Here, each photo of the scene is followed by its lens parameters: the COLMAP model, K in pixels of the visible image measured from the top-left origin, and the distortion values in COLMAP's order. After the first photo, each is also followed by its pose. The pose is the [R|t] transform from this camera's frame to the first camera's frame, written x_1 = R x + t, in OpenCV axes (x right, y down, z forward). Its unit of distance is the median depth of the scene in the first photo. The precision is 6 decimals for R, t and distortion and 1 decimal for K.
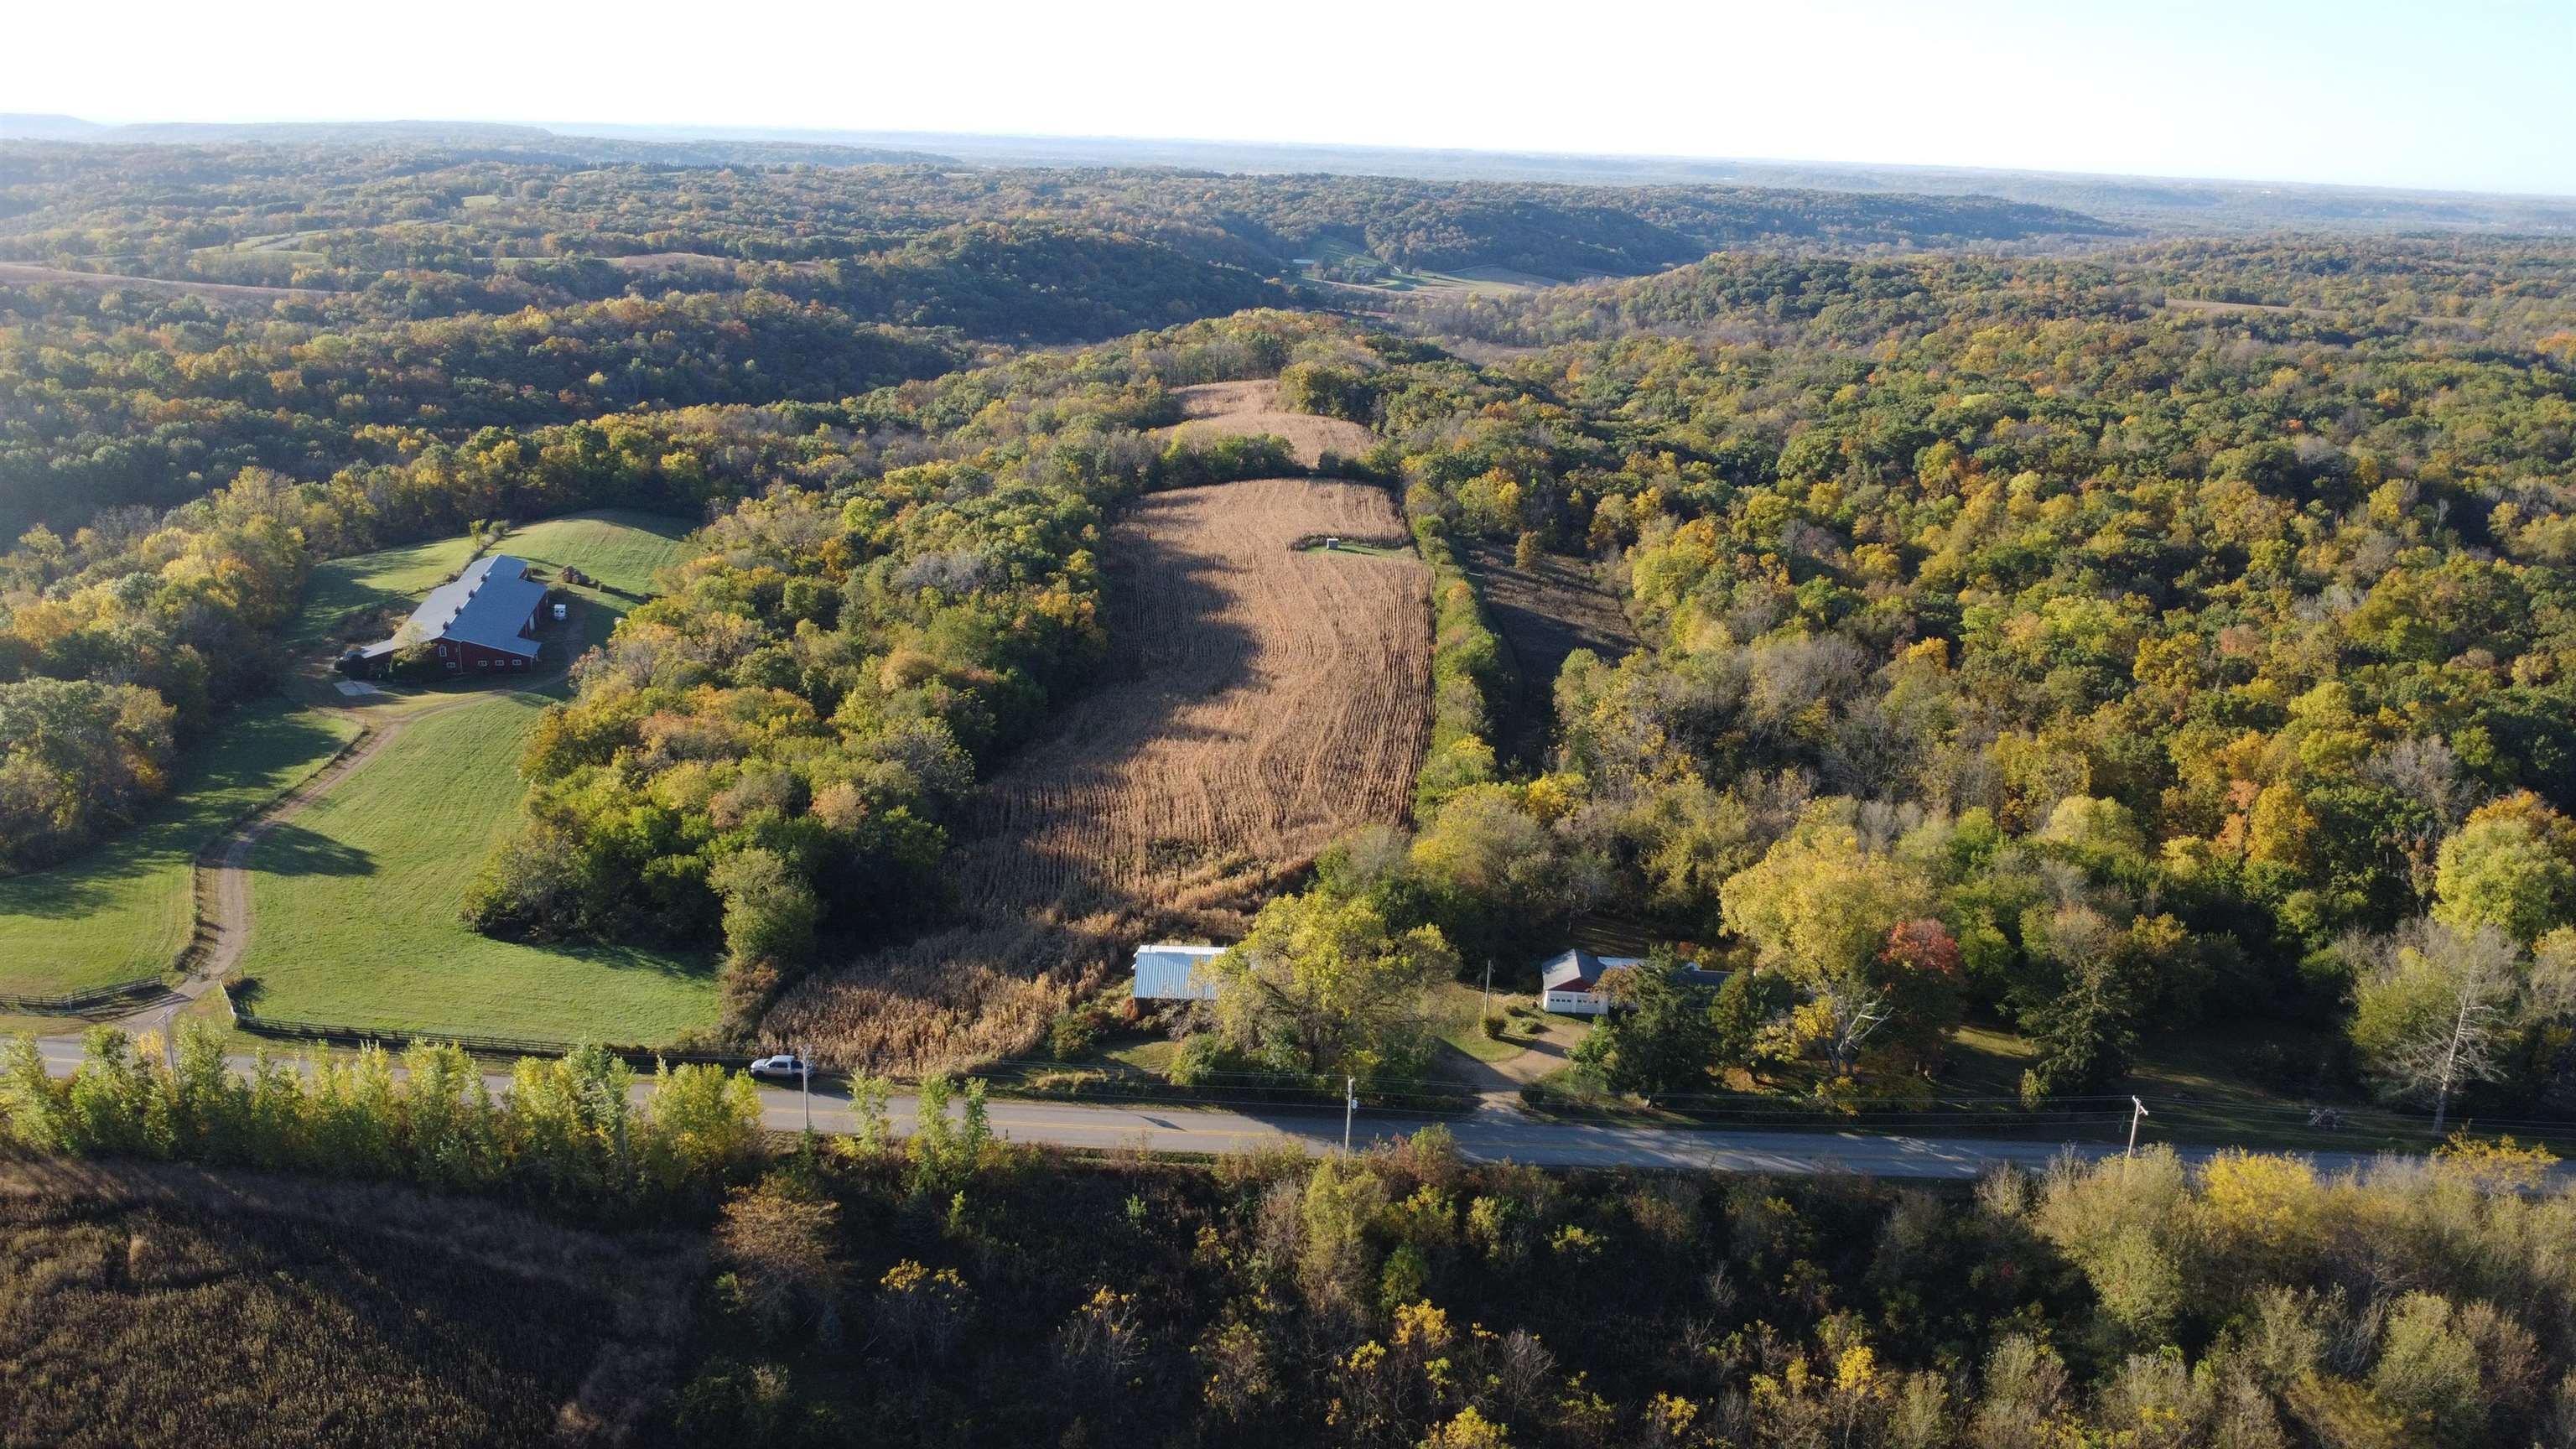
lens RADIAL K [[1883.6, 0, 1278.8], [0, 1883.6, 716.0], [0, 0, 1]] dist [-0.026245, -0.014115]
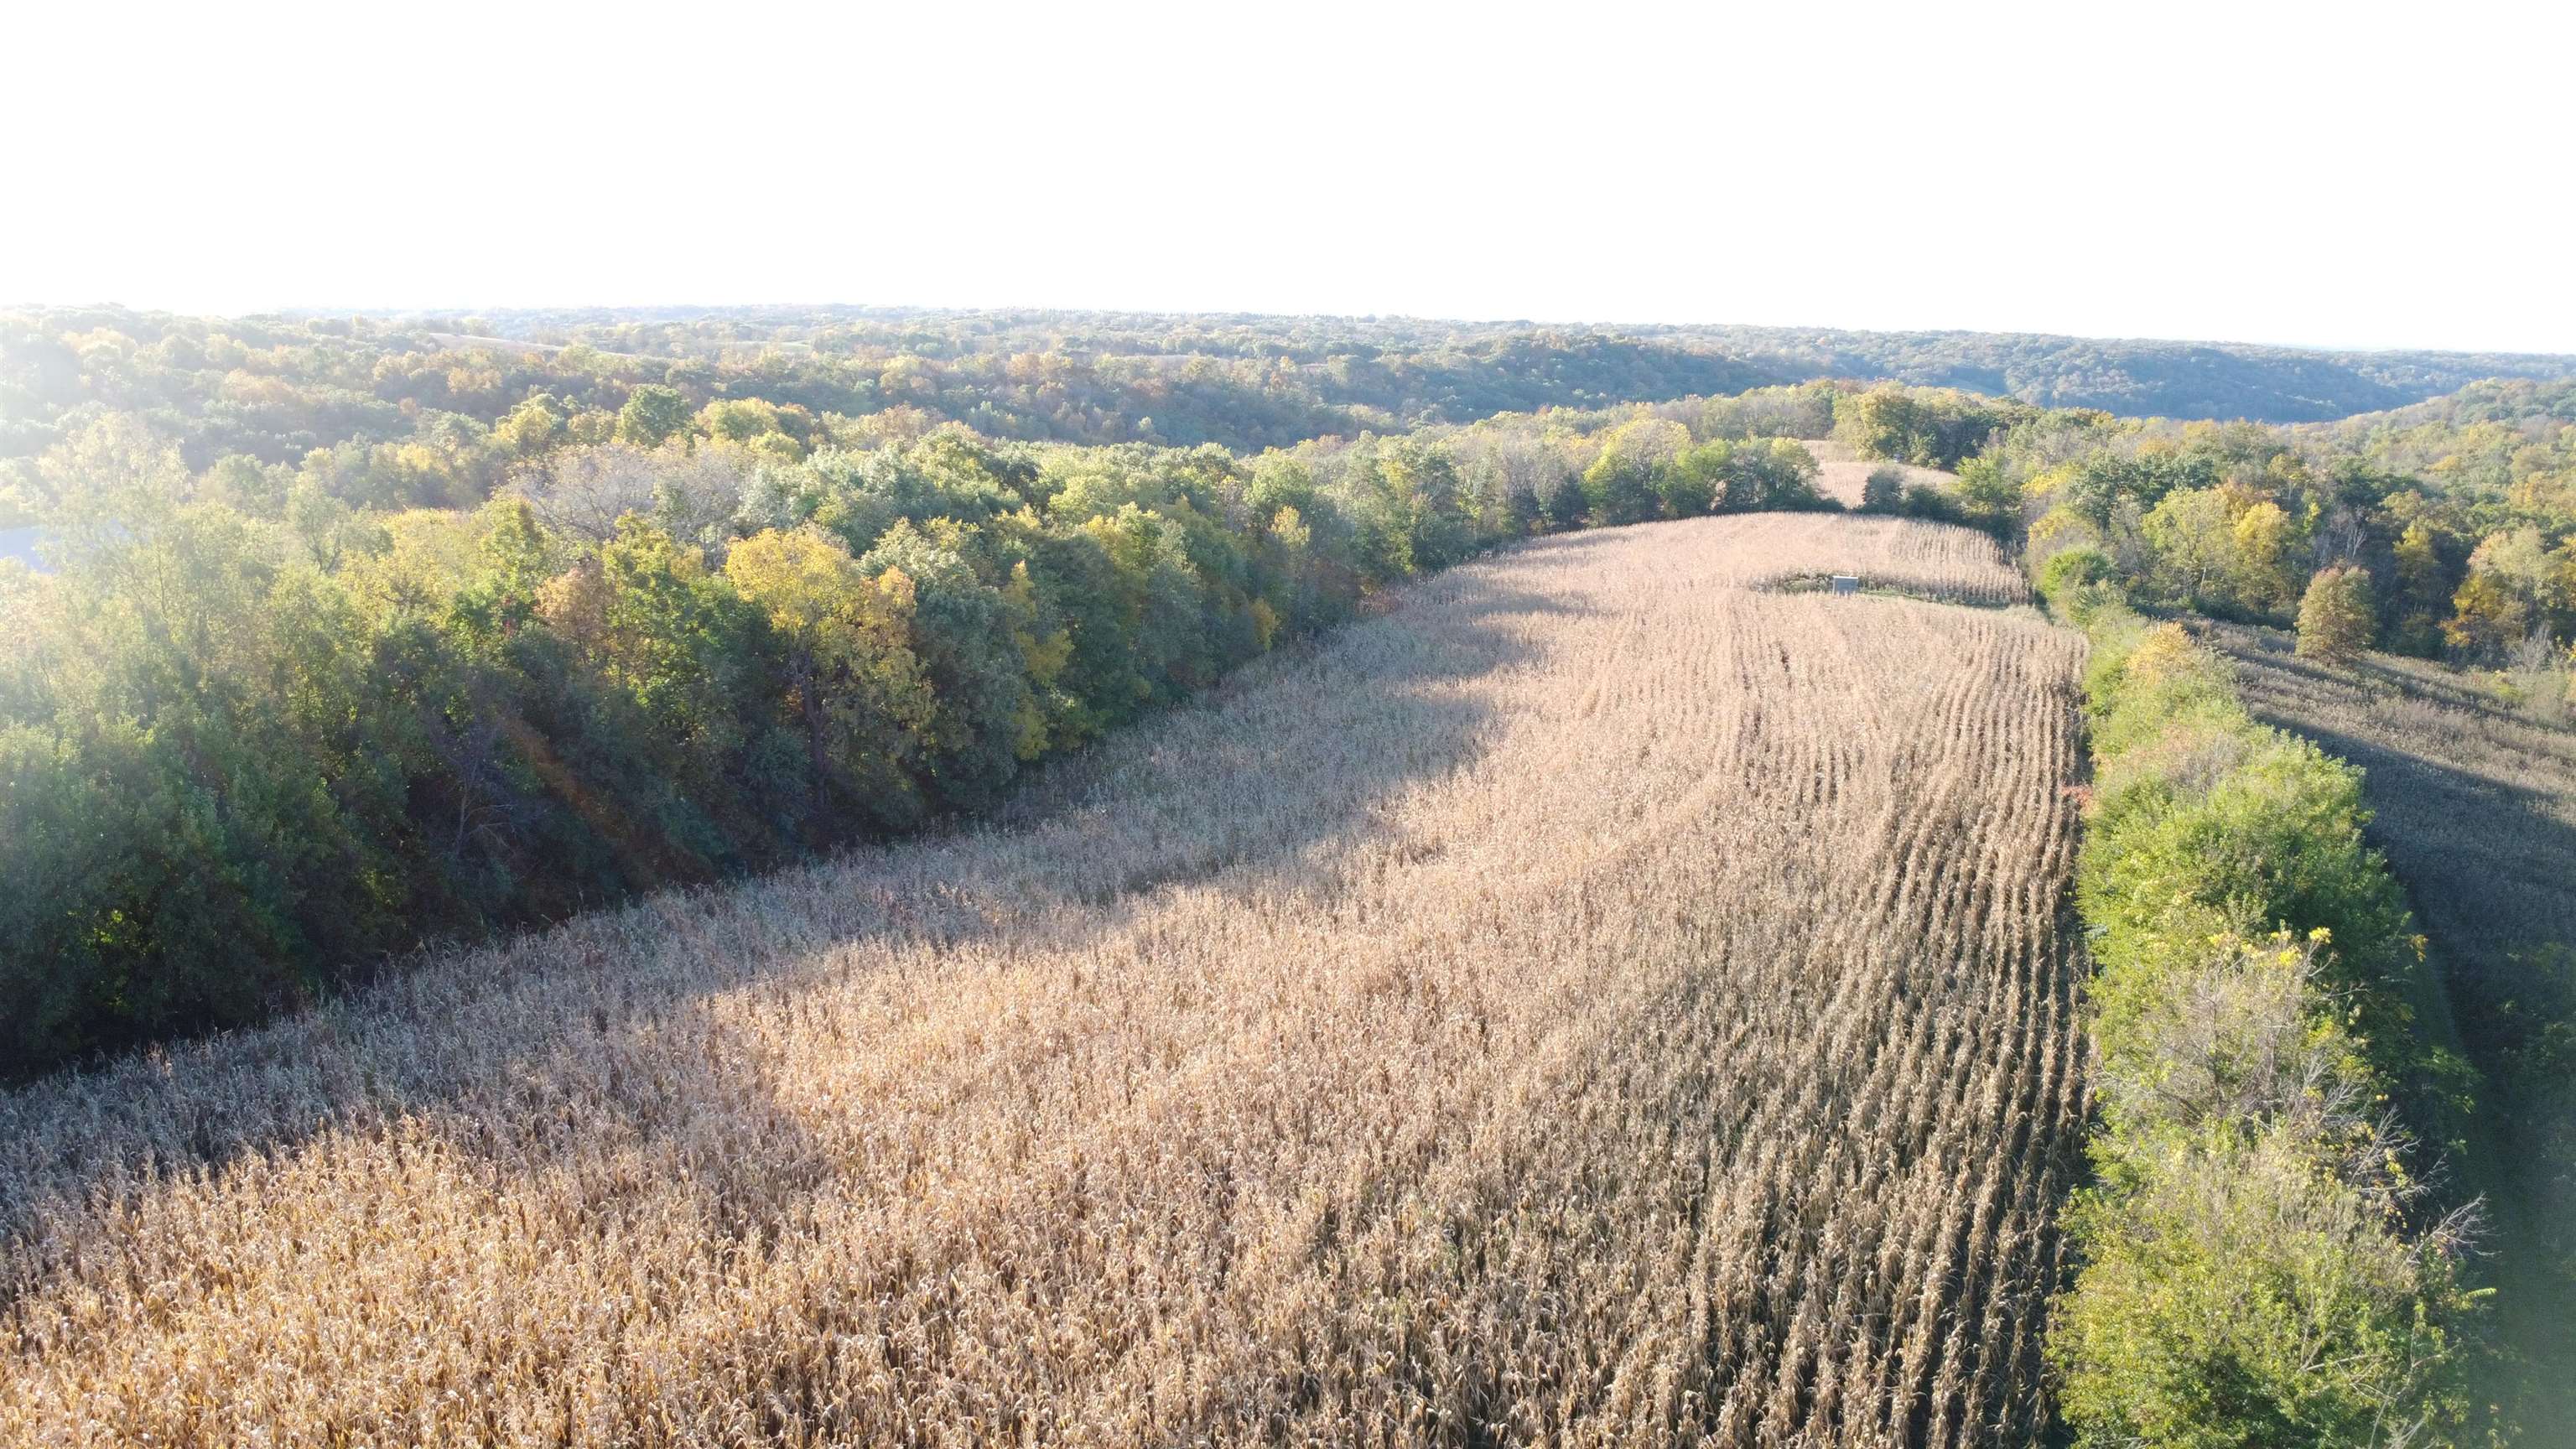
lens RADIAL K [[1883.6, 0, 1286.9], [0, 1883.6, 713.2], [0, 0, 1]] dist [-0.026245, -0.014115]
pose [[0.949160, 0.056930, -0.309604, 0.037912], [-0.087293, 0.992540, -0.085108, -0.010559], [0.302449, 0.107807, 0.947049, 0.479017]]
